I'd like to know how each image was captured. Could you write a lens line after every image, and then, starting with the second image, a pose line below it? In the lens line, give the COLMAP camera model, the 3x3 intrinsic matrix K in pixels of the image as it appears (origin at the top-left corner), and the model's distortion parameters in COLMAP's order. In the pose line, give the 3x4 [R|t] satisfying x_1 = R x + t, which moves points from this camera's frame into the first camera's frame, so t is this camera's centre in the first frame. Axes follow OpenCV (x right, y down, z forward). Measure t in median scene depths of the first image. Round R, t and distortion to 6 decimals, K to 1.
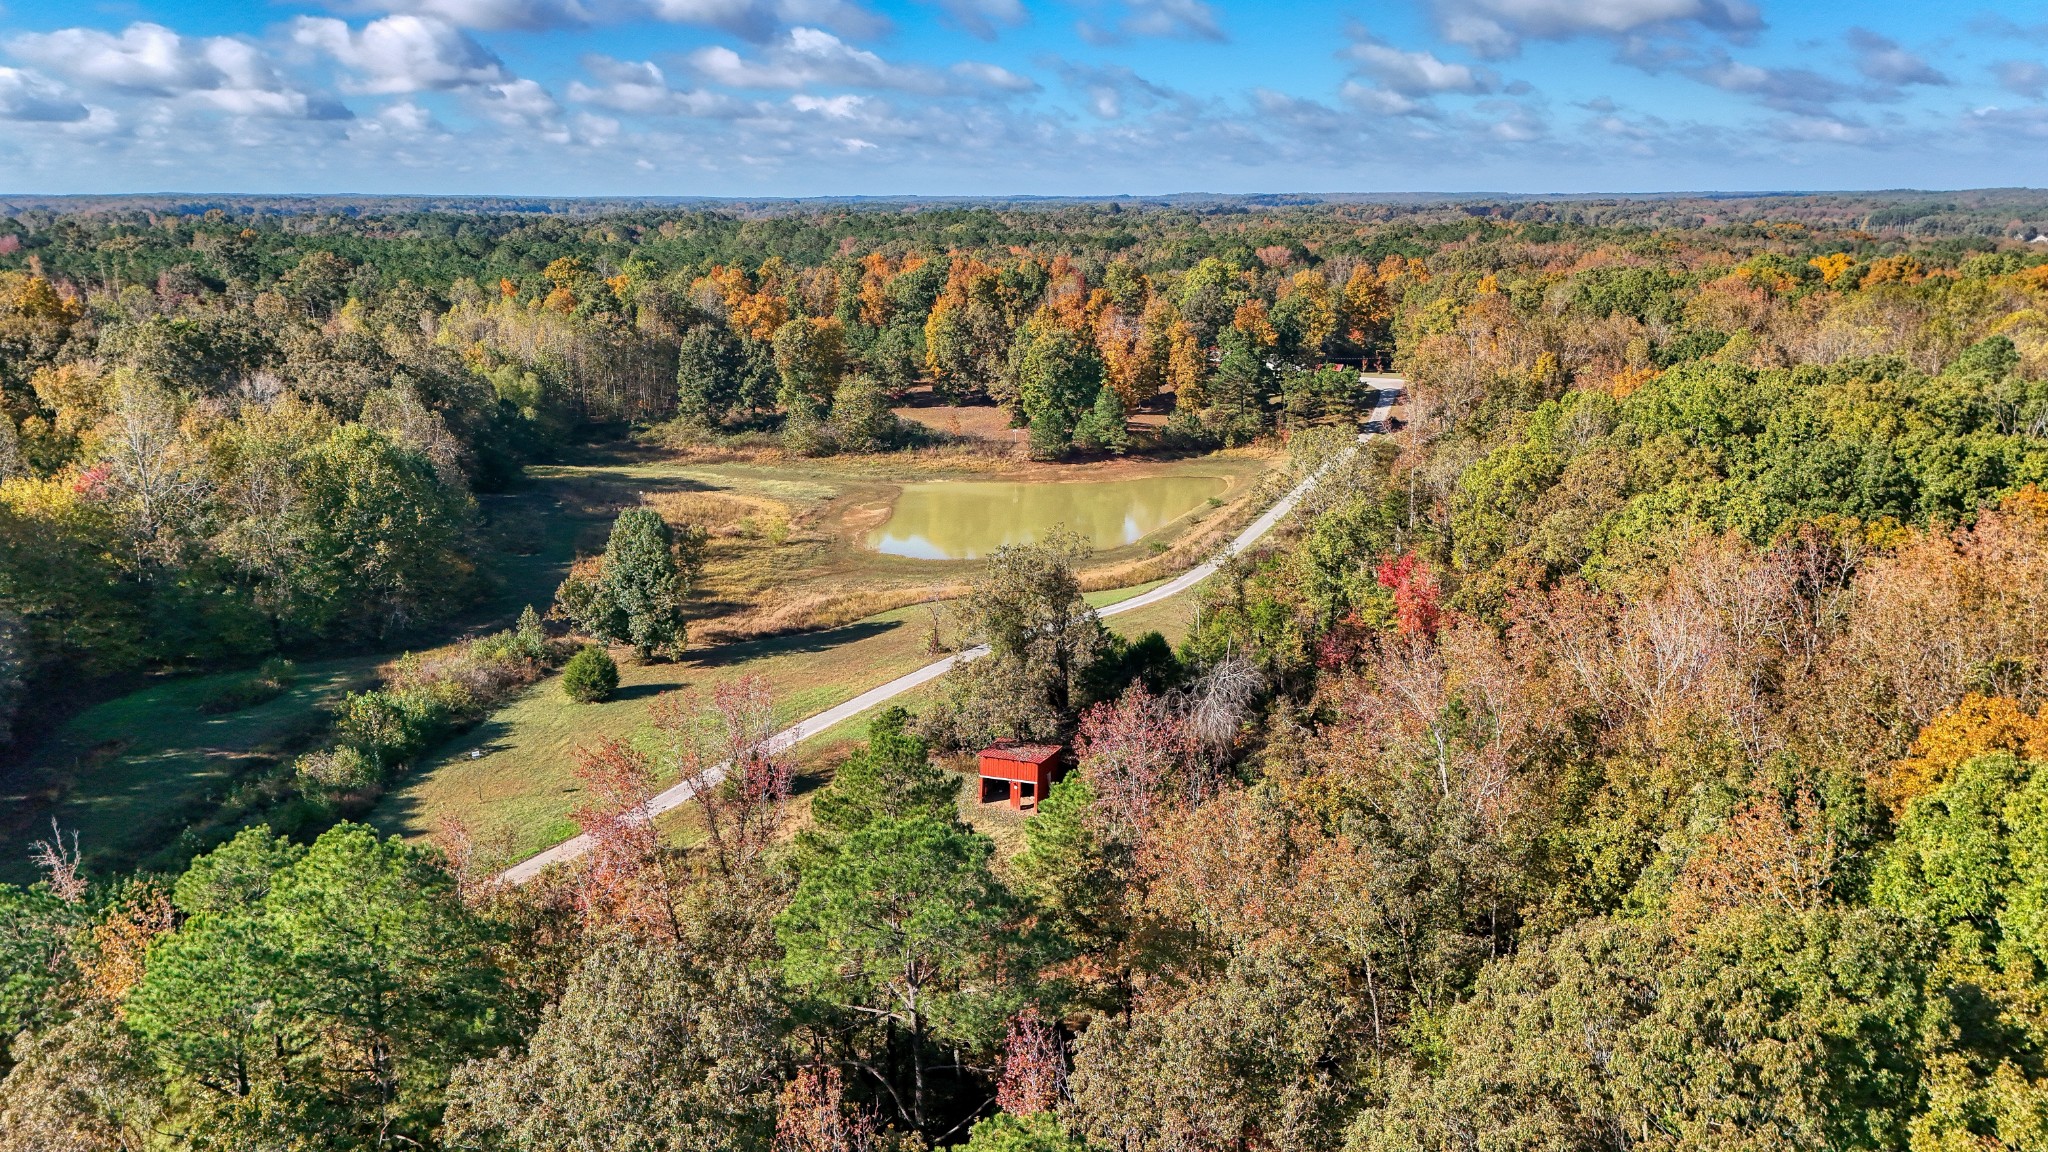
lens RADIAL K [[1491.7, 0, 1033.7], [0, 1491.7, 628.8], [0, 0, 1]] dist [0.058379, 0.000138]
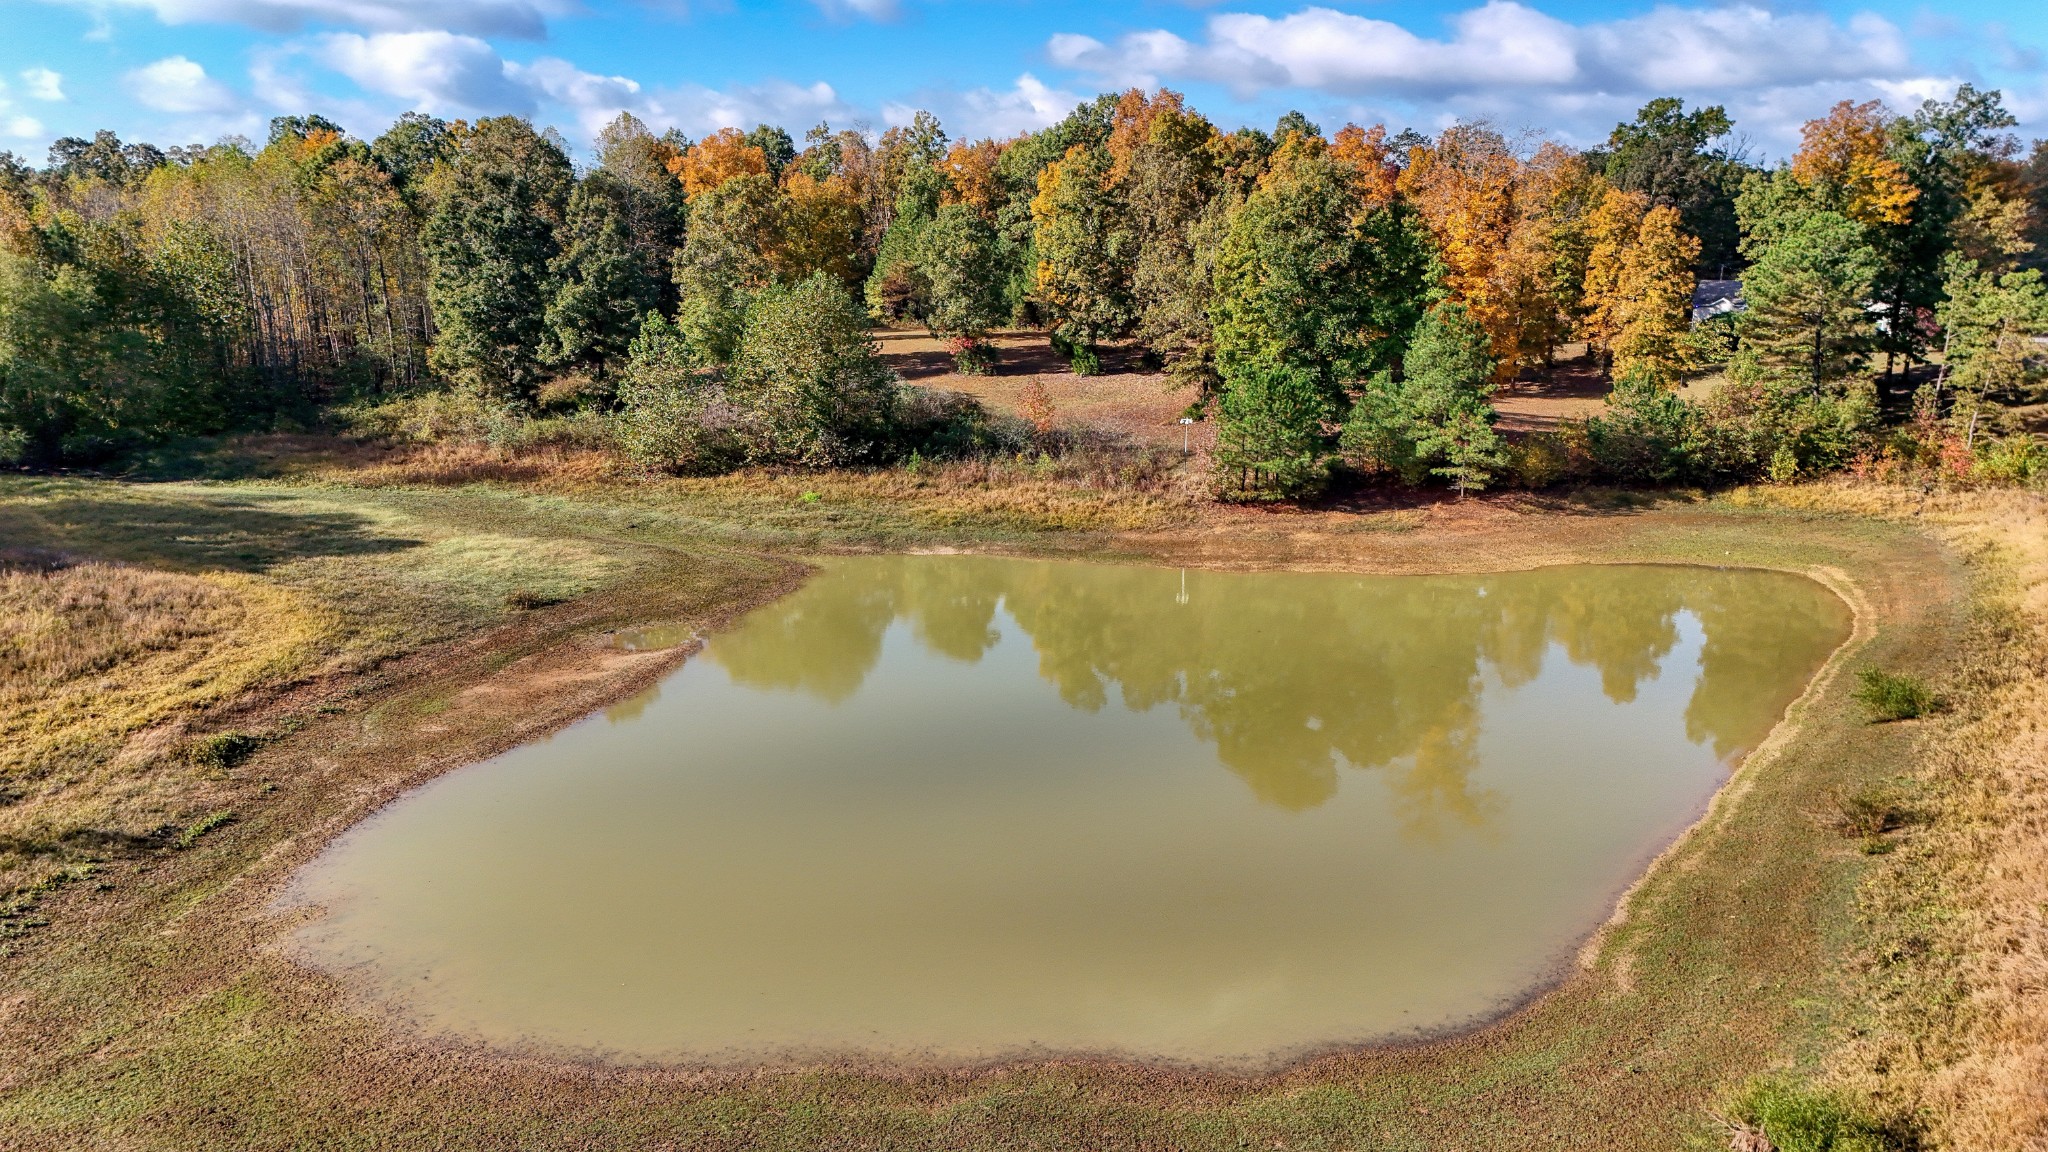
lens RADIAL K [[1491.7, 0, 1033.7], [0, 1491.7, 628.8], [0, 0, 1]] dist [0.058379, 0.000138]
pose [[0.980057, 0.048540, -0.192697, 0.025140], [-0.052508, 0.998500, -0.015535, -0.071371], [0.191654, 0.025343, 0.981135, 0.615315]]
